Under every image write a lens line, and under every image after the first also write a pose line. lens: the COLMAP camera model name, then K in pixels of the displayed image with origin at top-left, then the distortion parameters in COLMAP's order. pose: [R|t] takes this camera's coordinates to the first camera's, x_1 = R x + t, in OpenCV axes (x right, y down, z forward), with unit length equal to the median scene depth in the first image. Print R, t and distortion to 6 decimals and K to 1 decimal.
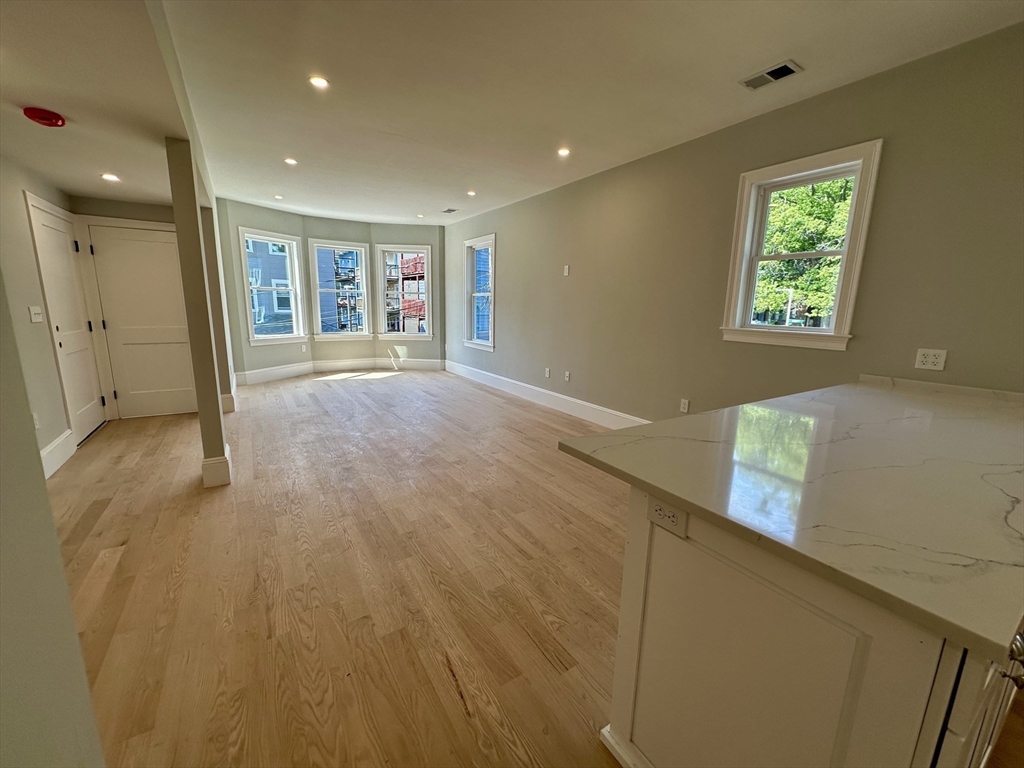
lens RADIAL K [[407.3, 0, 508.5], [0, 407.3, 382.3], [0, 0, 1]] dist [-0.002574, 0.000155]
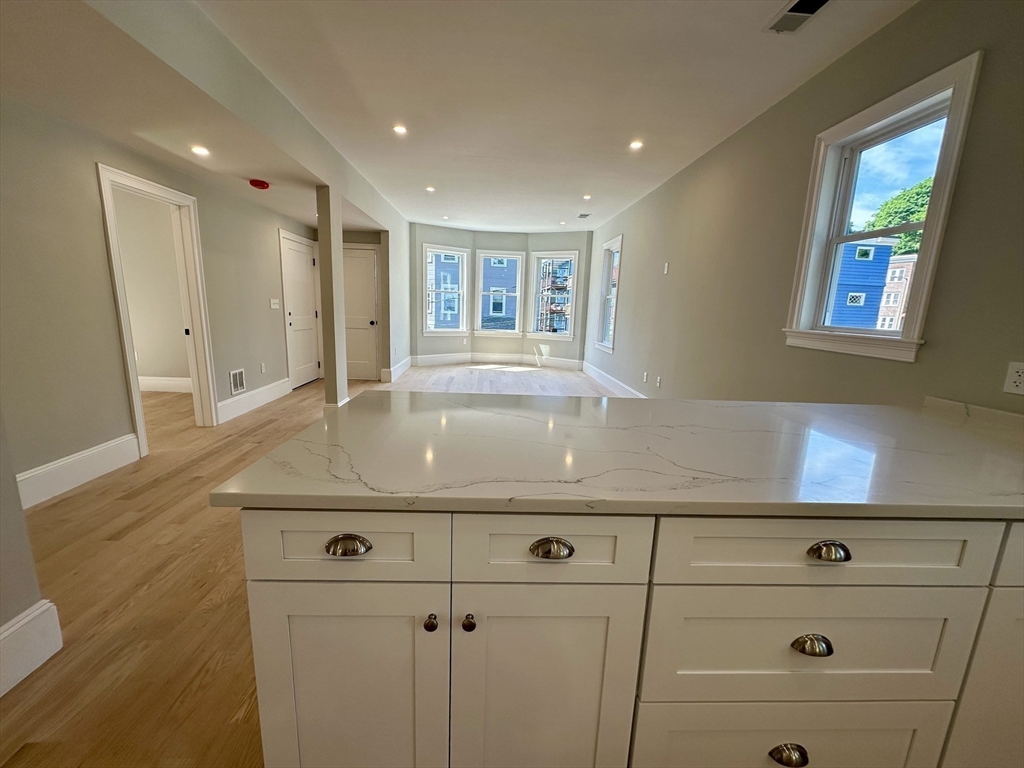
lens RADIAL K [[407.3, 0, 512.0], [0, 407.3, 382.9], [0, 0, 1]] dist [-0.002574, 0.000155]
pose [[0.869498, 0.102782, -0.483125, 0.214230], [-0.111664, 0.993691, 0.010436, 0.010781], [0.481149, 0.044873, 0.875489, 0.019248]]
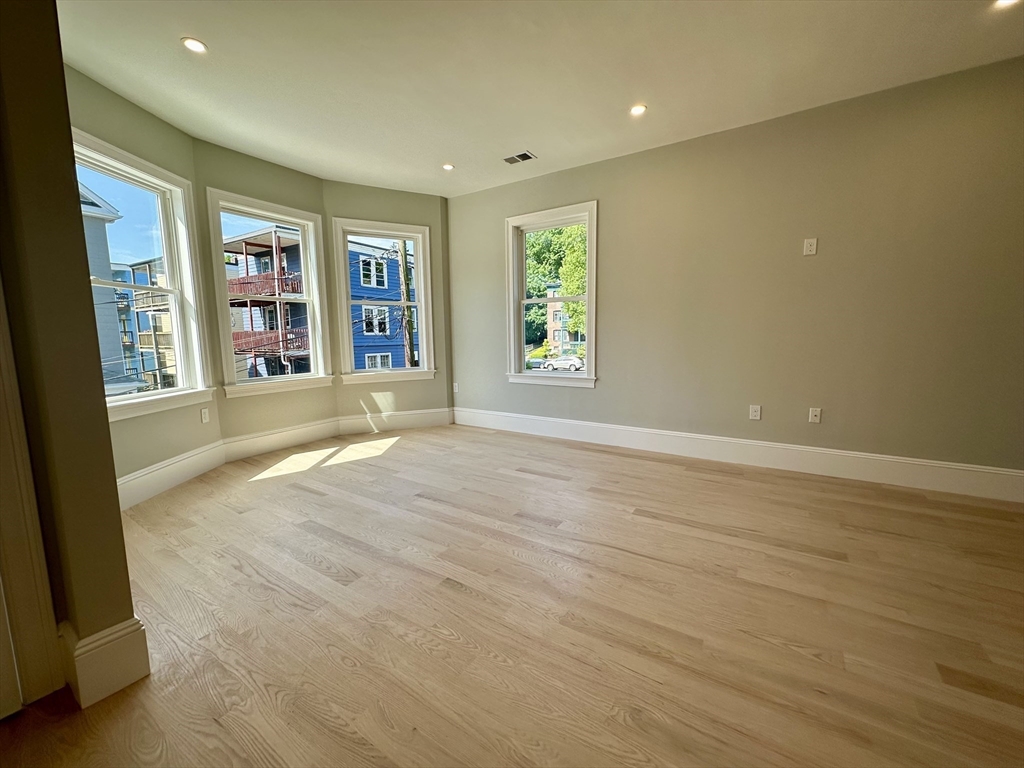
lens RADIAL K [[407.3, 0, 511.1], [0, 407.3, 379.4], [0, 0, 1]] dist [-0.002574, 0.000155]
pose [[0.909671, -0.076315, 0.408258, -0.372771], [0.108978, 0.992390, -0.057316, -0.059252], [-0.400777, 0.096630, 0.911065, 0.432389]]
